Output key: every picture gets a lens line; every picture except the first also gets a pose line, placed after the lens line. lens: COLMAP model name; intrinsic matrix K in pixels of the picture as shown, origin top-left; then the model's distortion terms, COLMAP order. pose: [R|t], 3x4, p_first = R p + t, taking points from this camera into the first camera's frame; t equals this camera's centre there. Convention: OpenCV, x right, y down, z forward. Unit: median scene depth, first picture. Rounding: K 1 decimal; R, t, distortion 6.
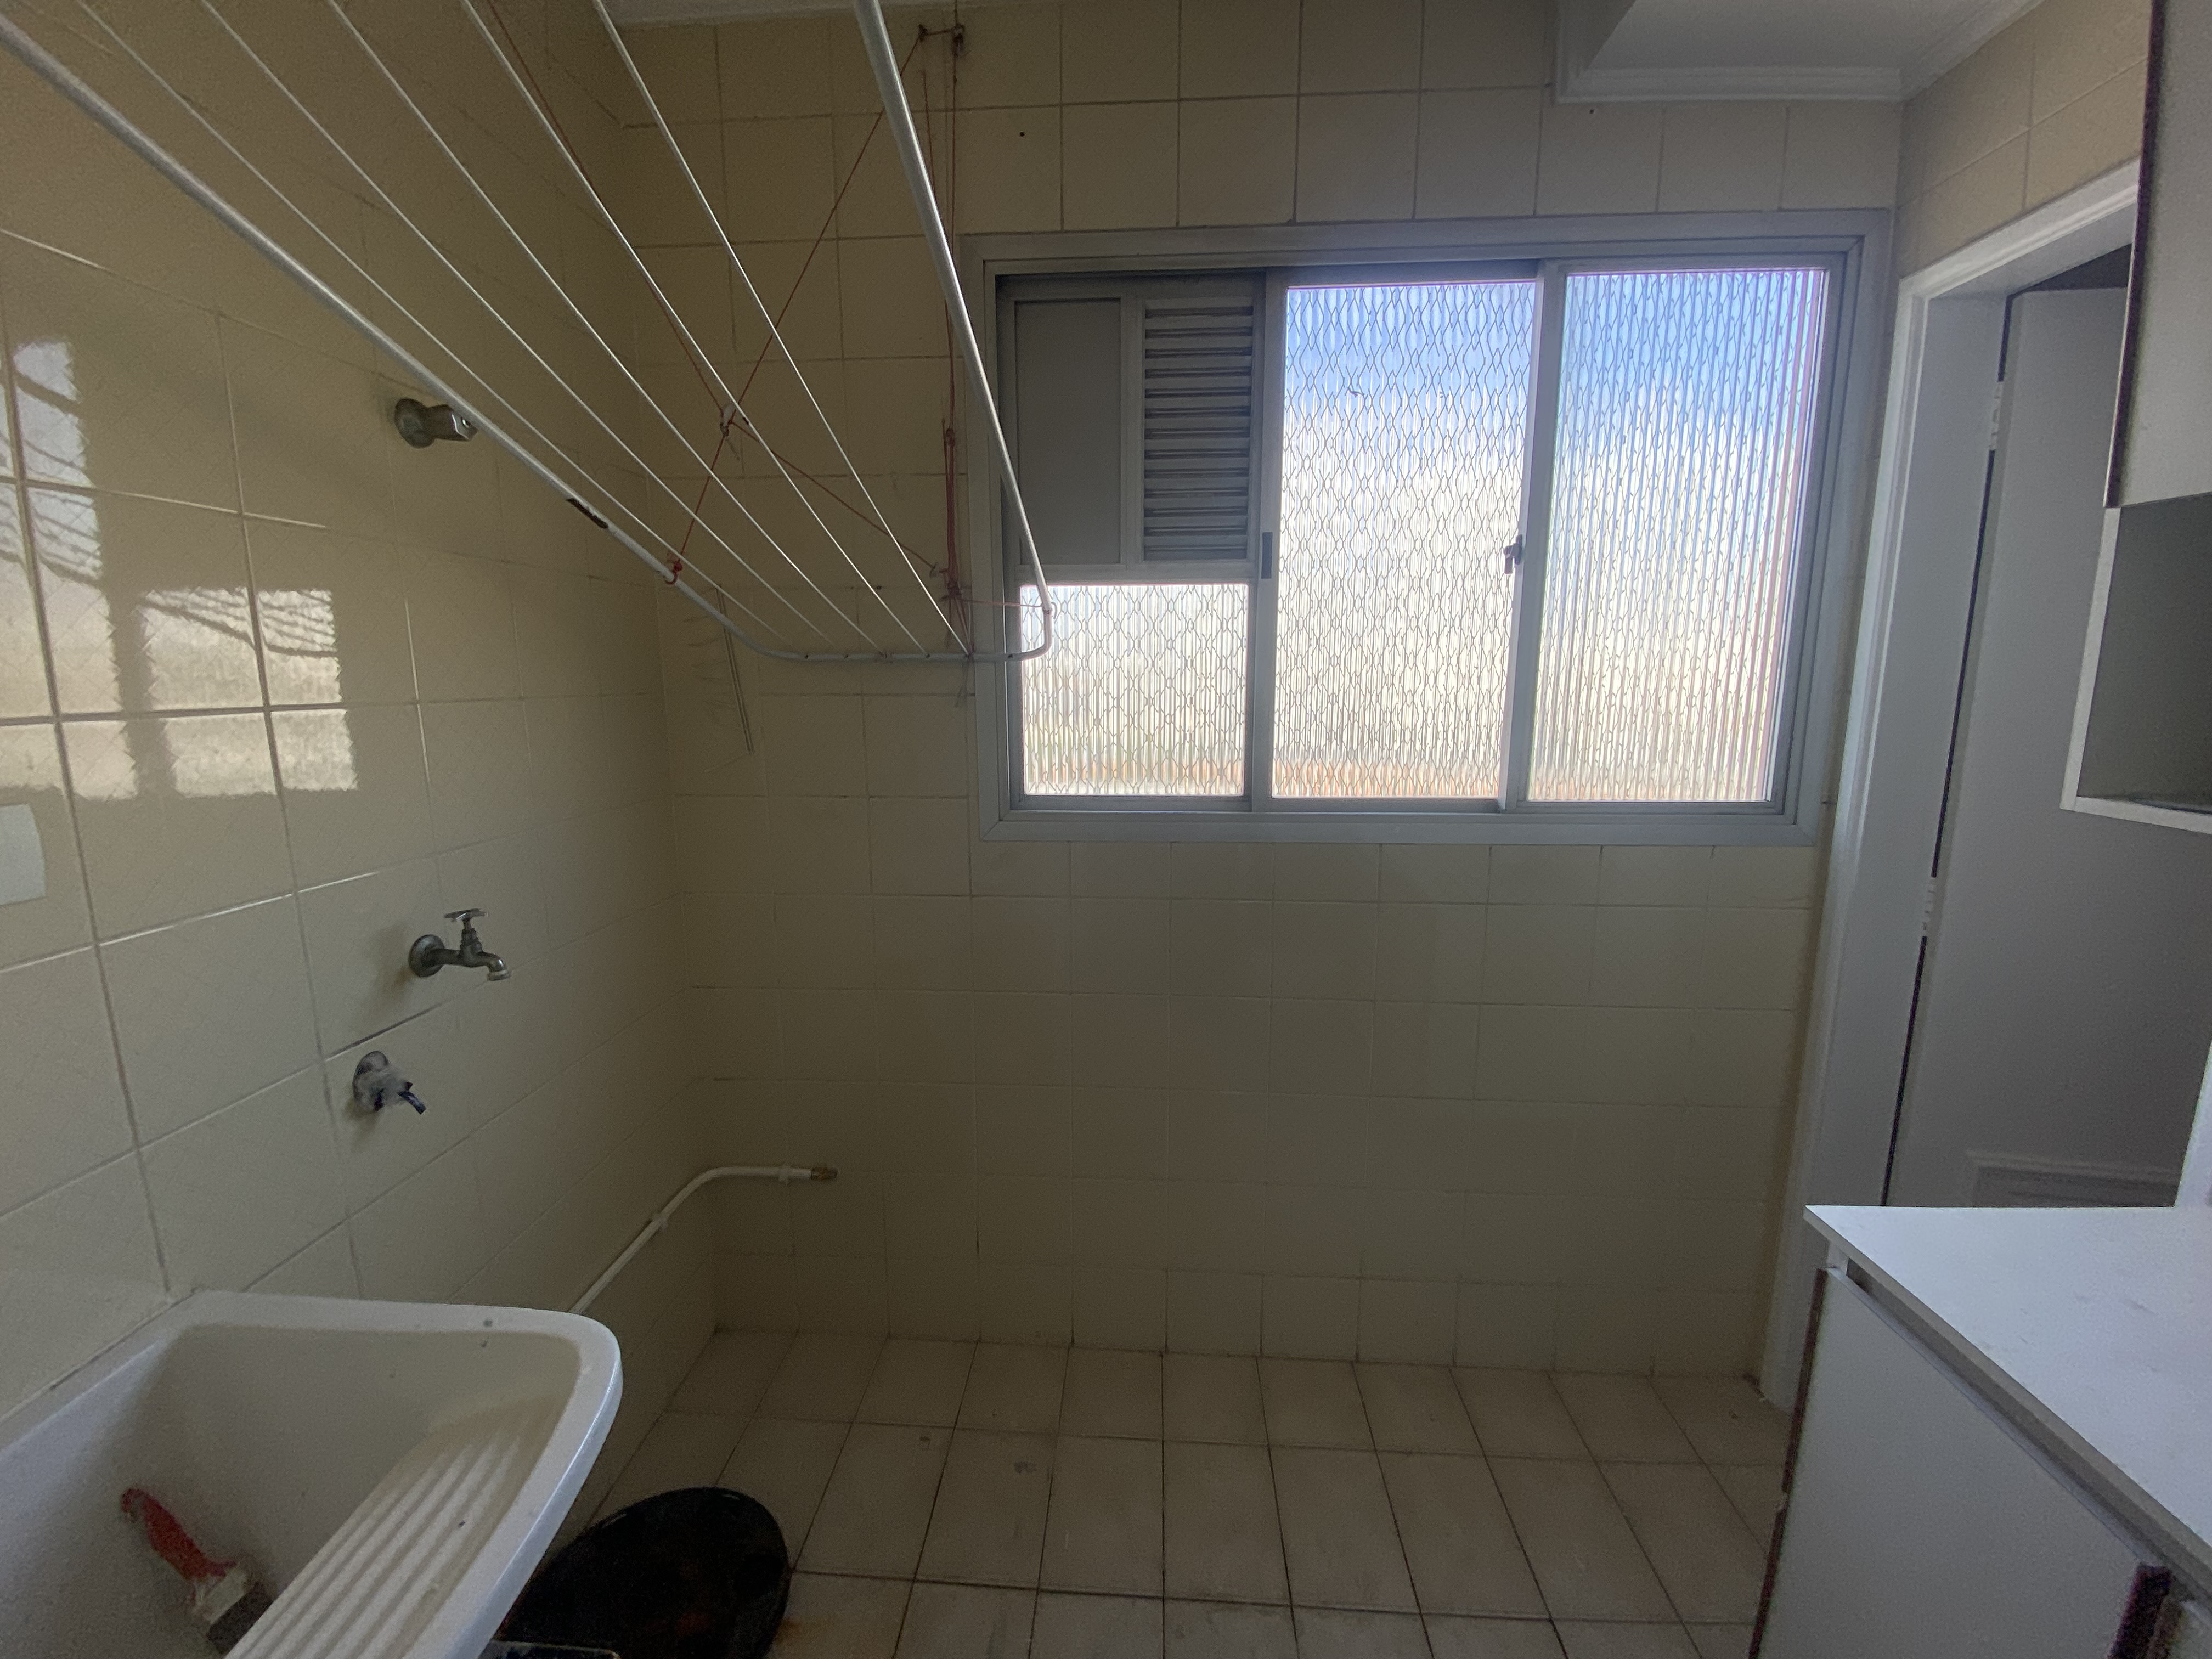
lens RADIAL K [[894.7, 0, 1099.7], [0, 894.7, 817.3], [0, 0, 1]] dist [0.008369, -0.009195]
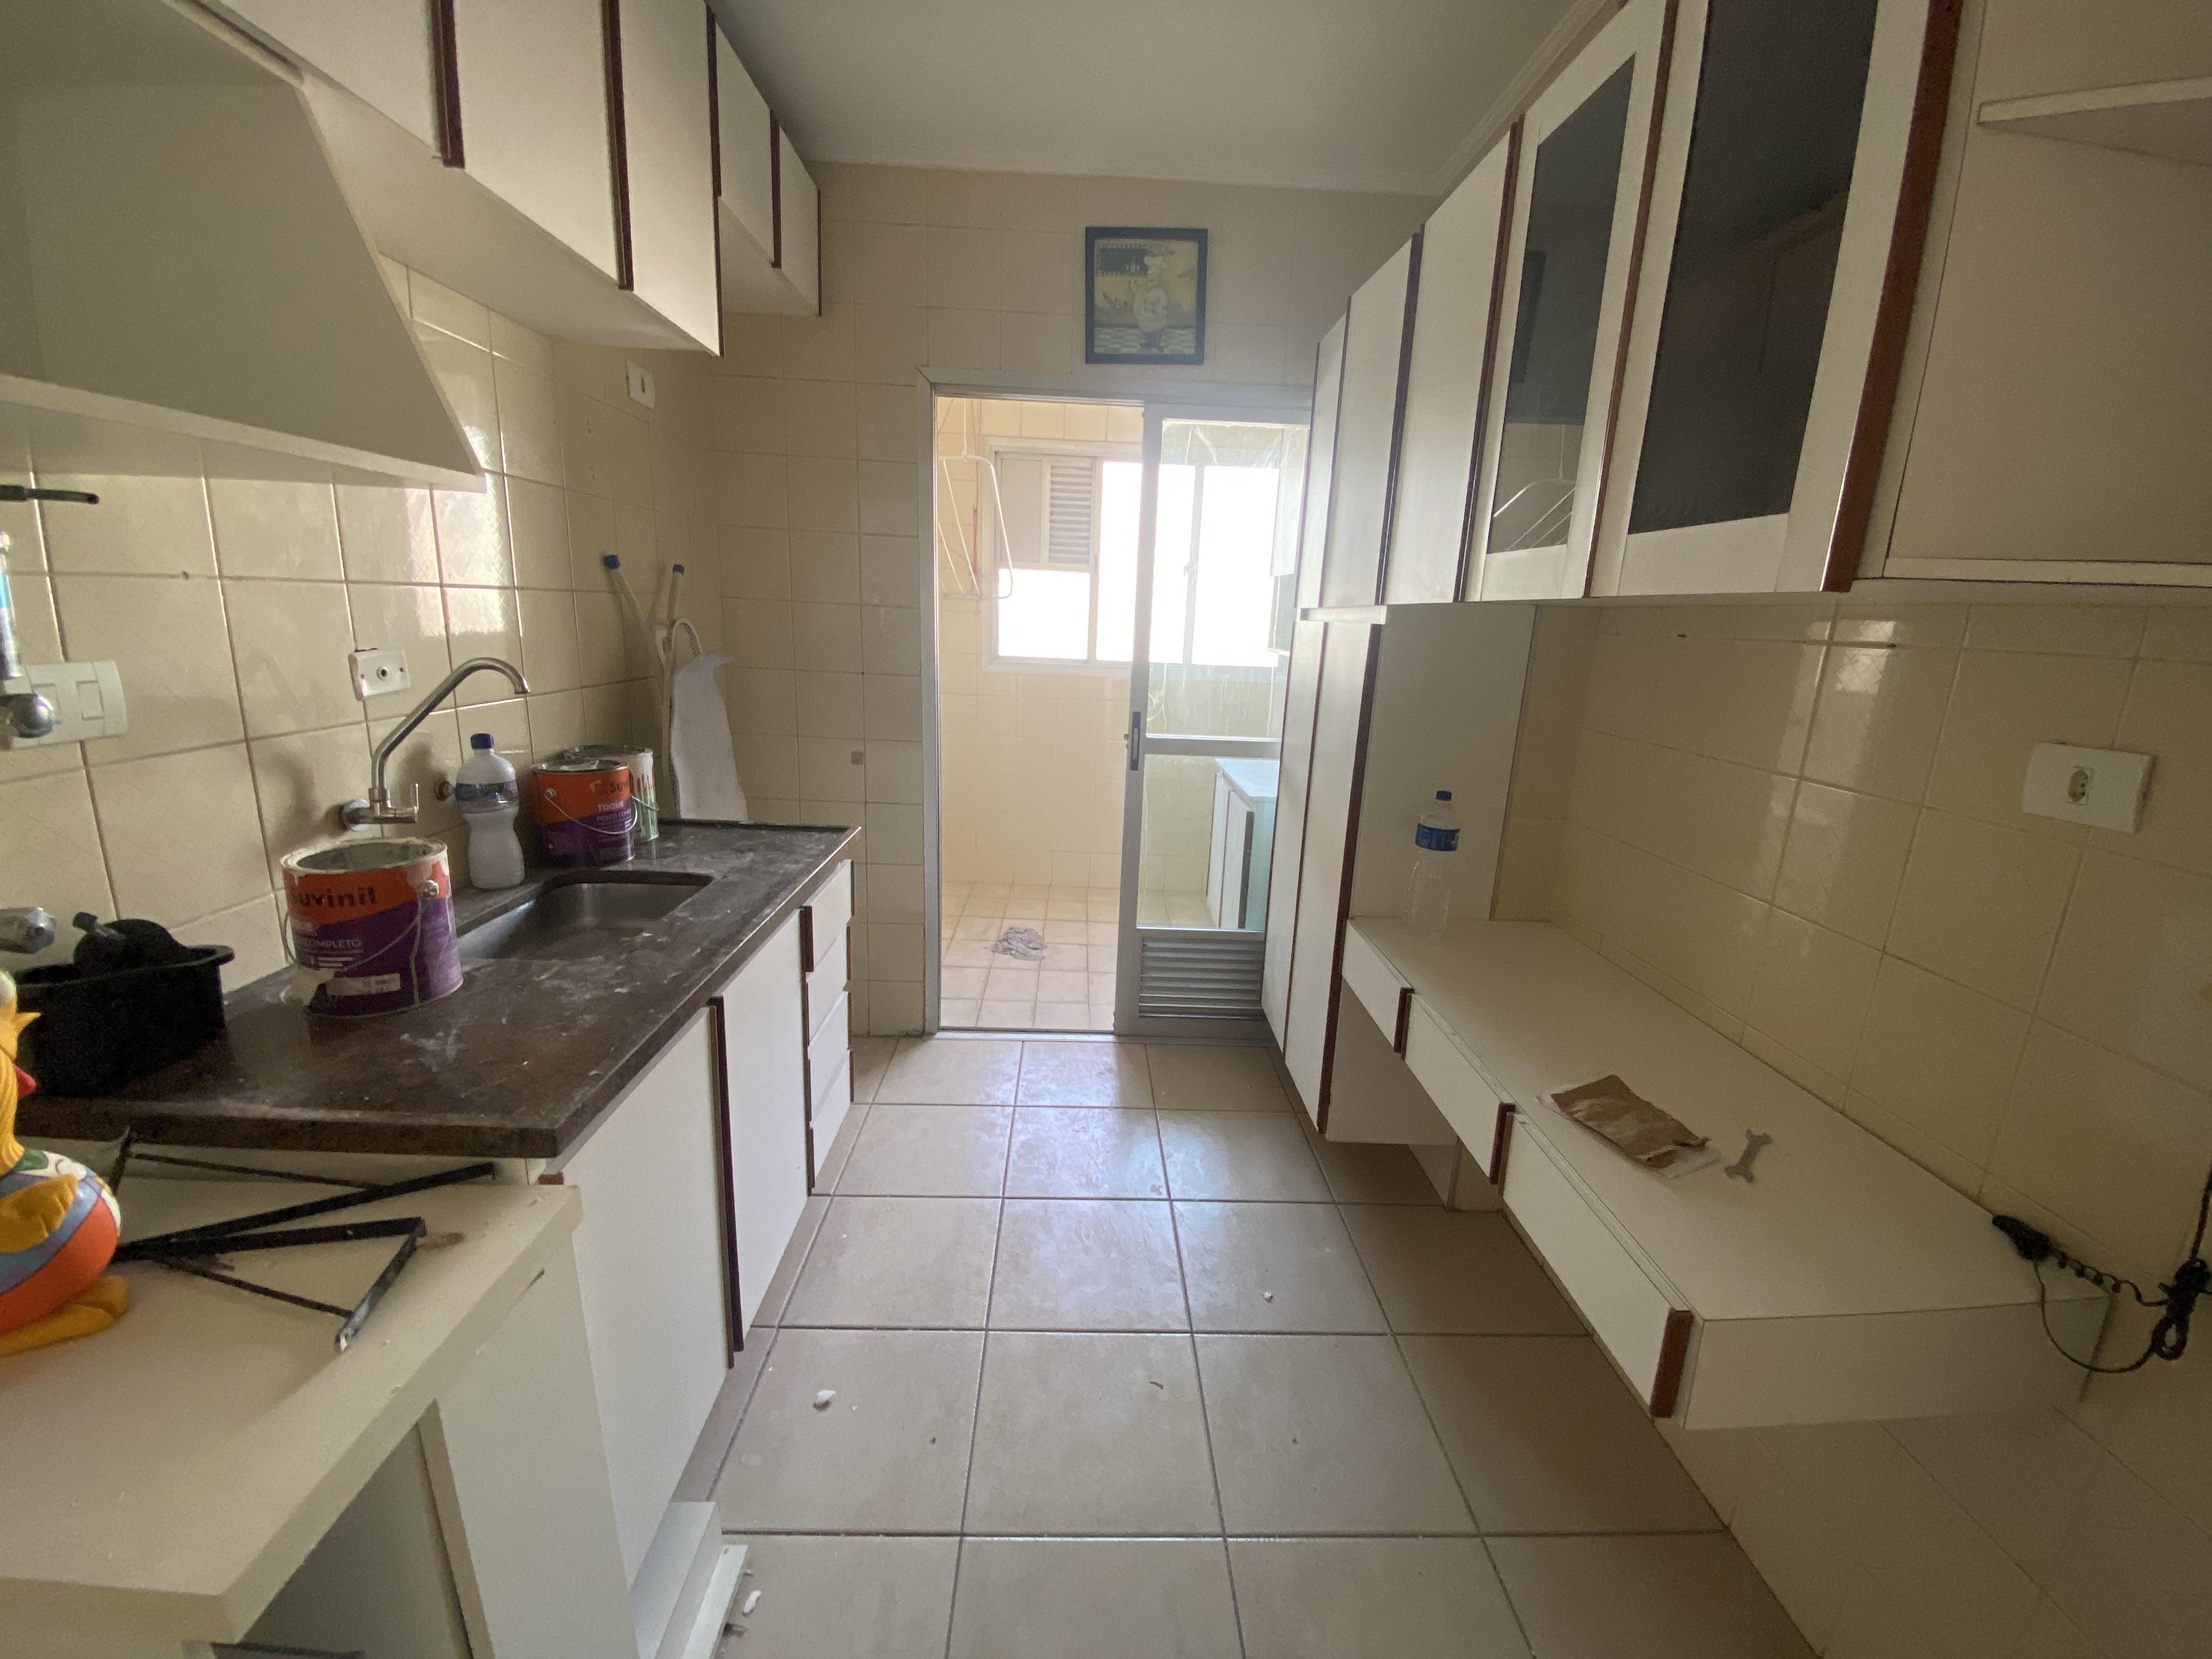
lens RADIAL K [[894.7, 0, 1105.5], [0, 894.7, 823.8], [0, 0, 1]] dist [0.008369, -0.009195]
pose [[0.996088, 0.026877, 0.084177, 0.015034], [-0.032985, 0.996856, 0.072044, 0.262658], [-0.081976, -0.074538, 0.993843, -1.580841]]
